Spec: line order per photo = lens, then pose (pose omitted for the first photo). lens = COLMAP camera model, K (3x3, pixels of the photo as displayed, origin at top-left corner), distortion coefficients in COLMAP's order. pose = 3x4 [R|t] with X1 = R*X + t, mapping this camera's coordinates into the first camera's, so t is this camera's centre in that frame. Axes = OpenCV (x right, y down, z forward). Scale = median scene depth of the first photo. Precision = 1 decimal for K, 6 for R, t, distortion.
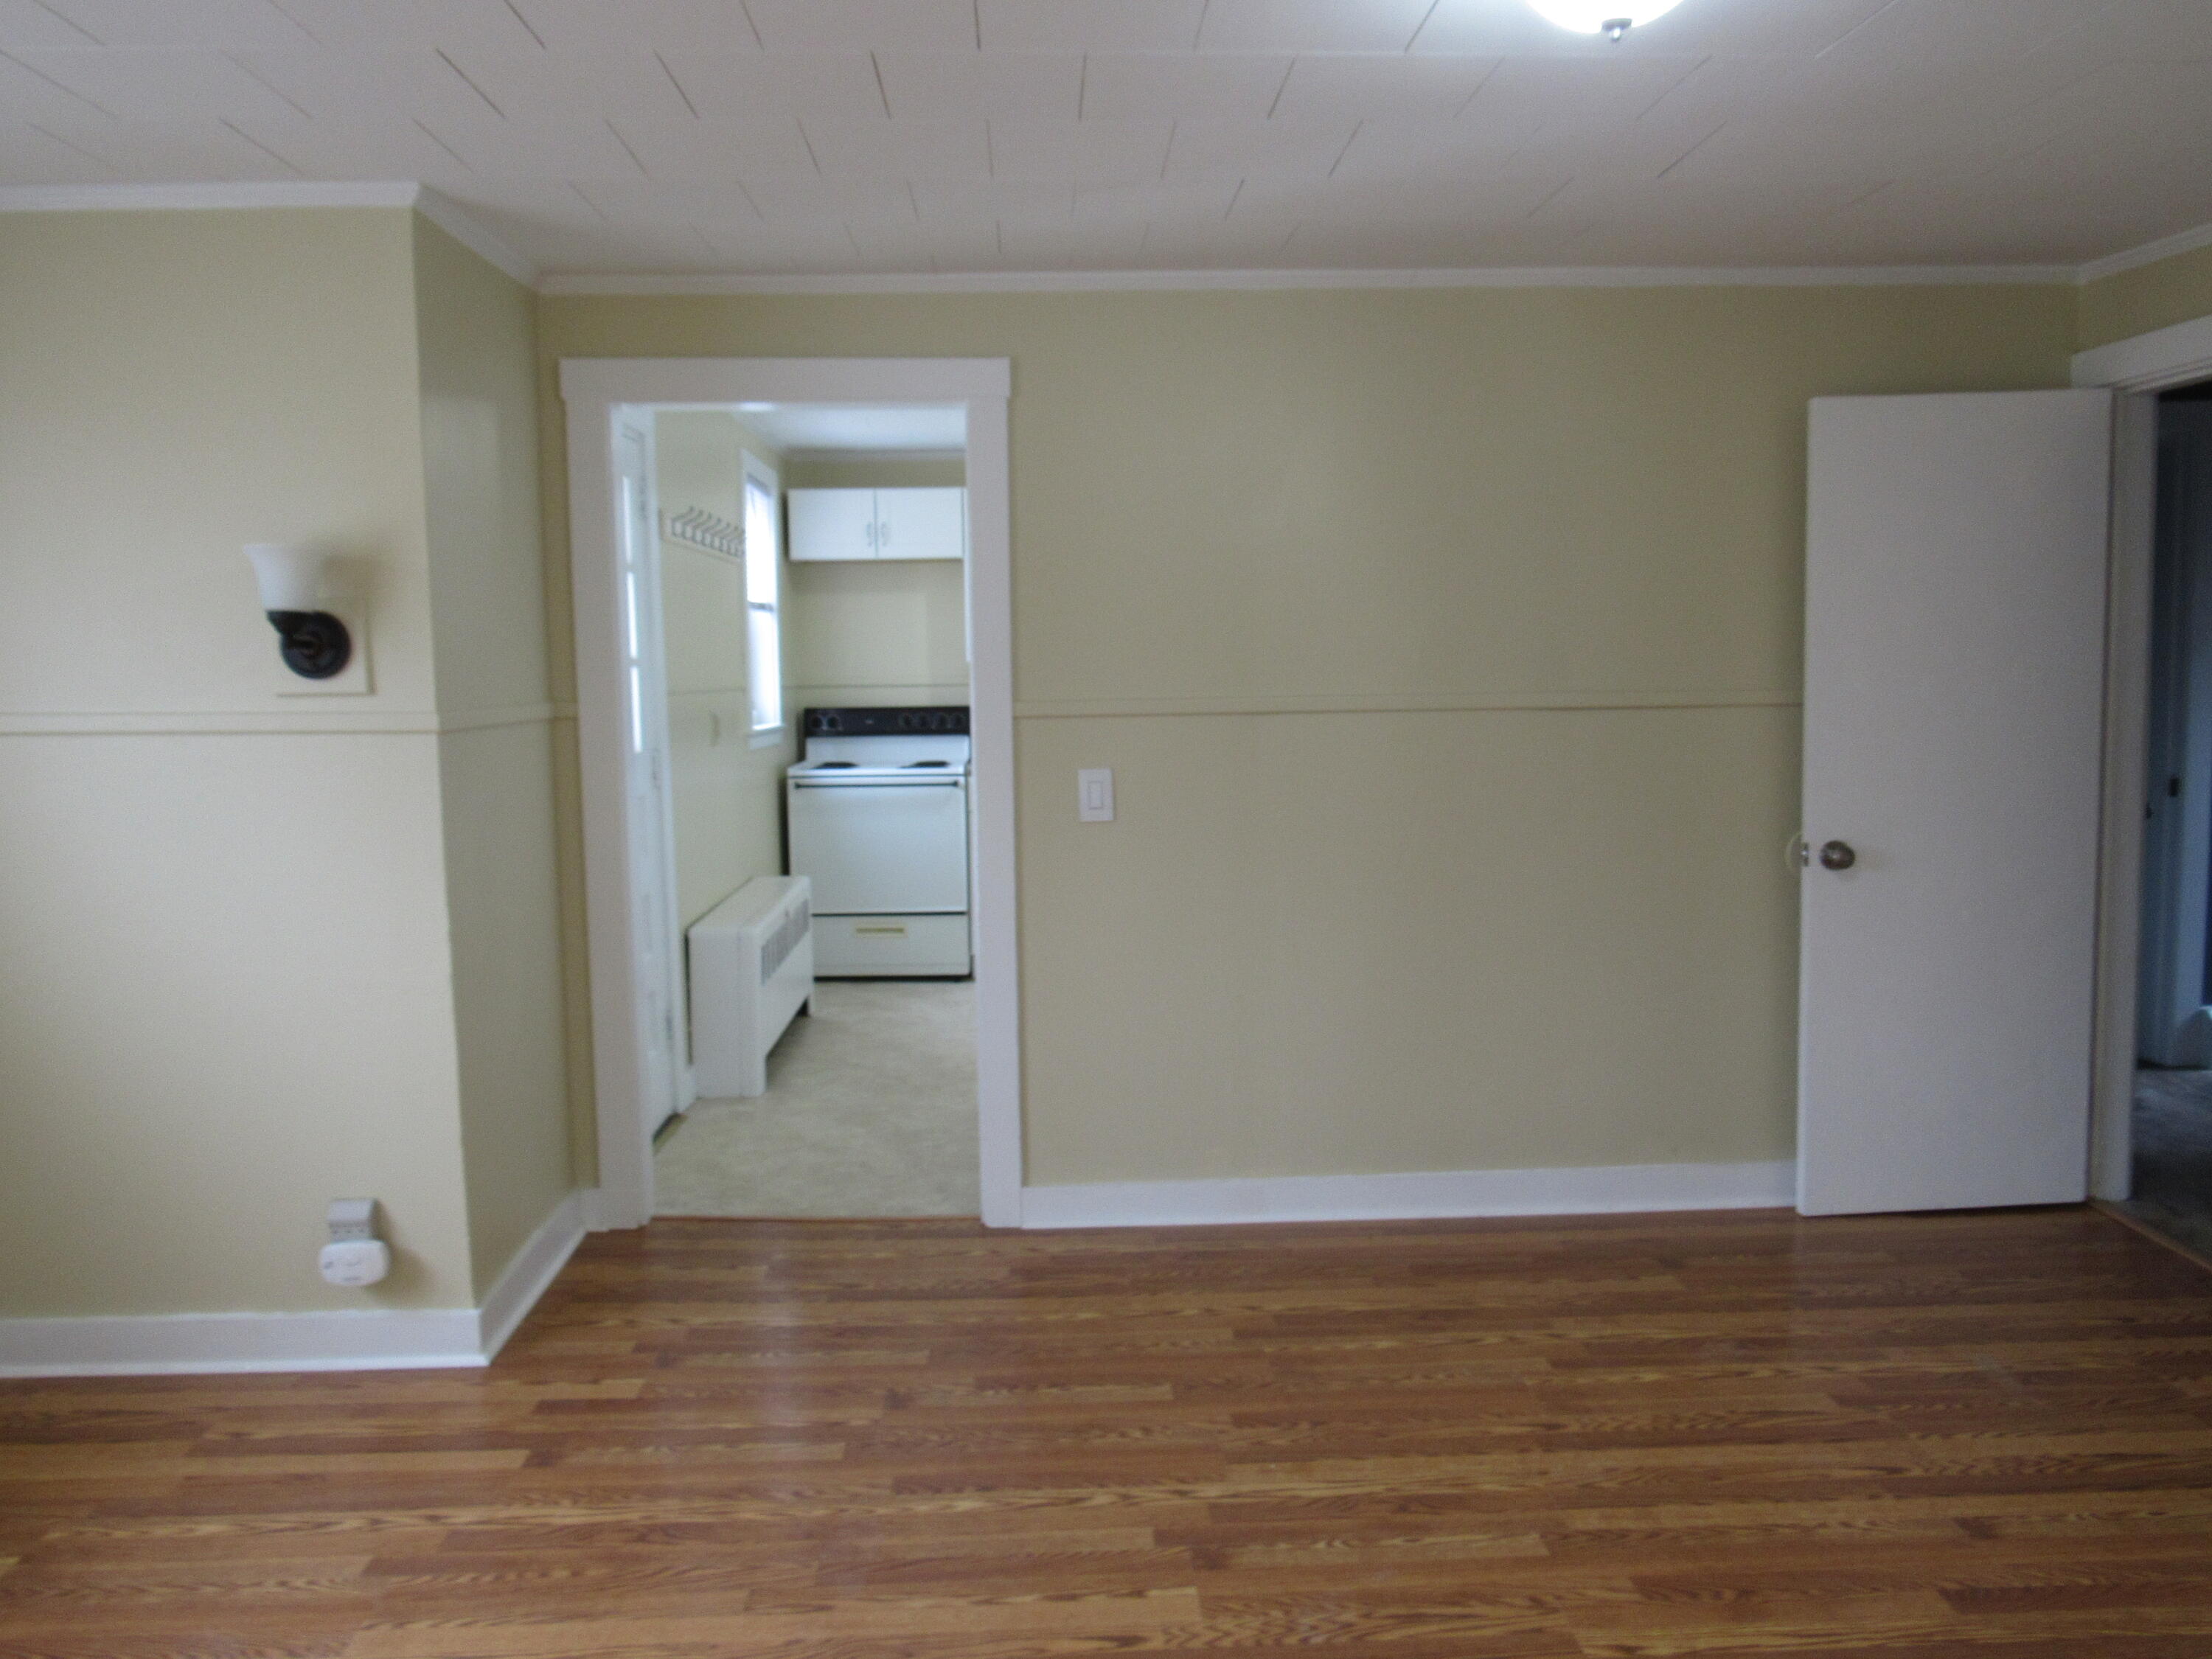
lens RADIAL K [[1589.0, 0, 1078.7], [0, 1589.0, 839.5], [0, 0, 1]] dist [-0.033012, 0.012268]
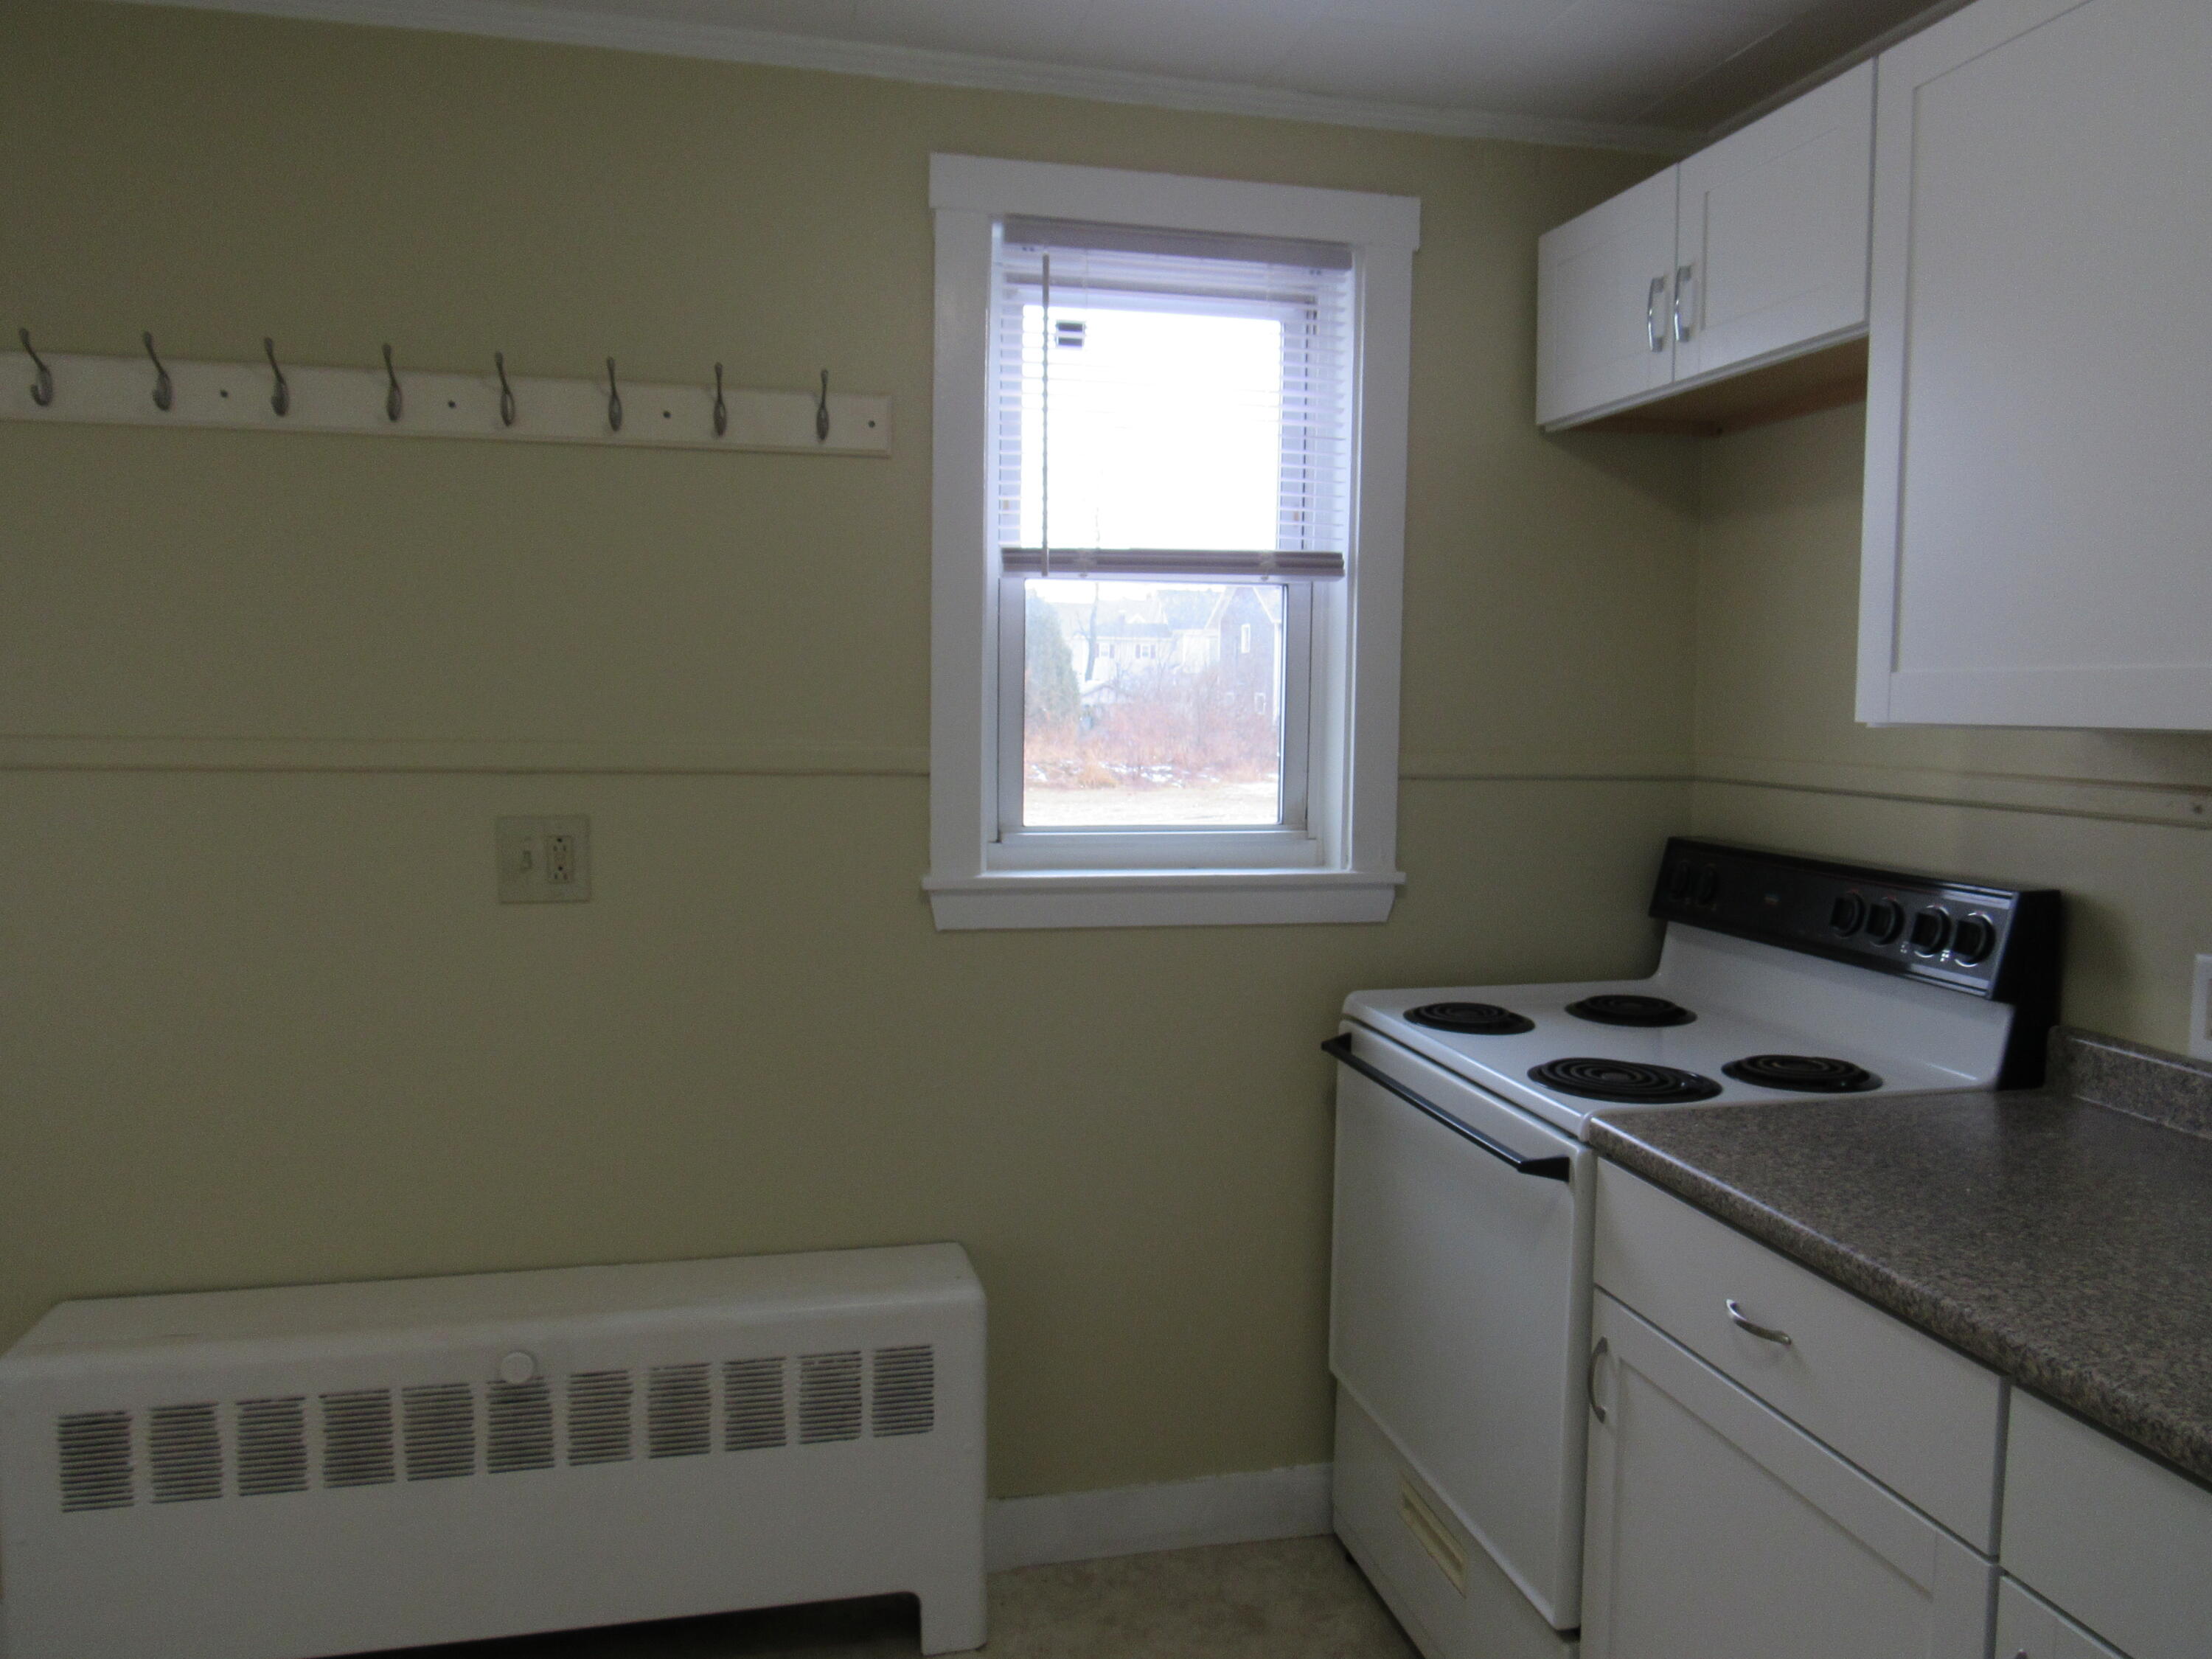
lens RADIAL K [[1589.0, 0, 1078.7], [0, 1589.0, 839.5], [0, 0, 1]] dist [-0.033012, 0.012268]
pose [[0.178775, 0.105102, -0.978260, 0.170730], [-0.110059, 0.990174, 0.086269, -0.105978], [0.977715, 0.092243, 0.188586, 0.859862]]
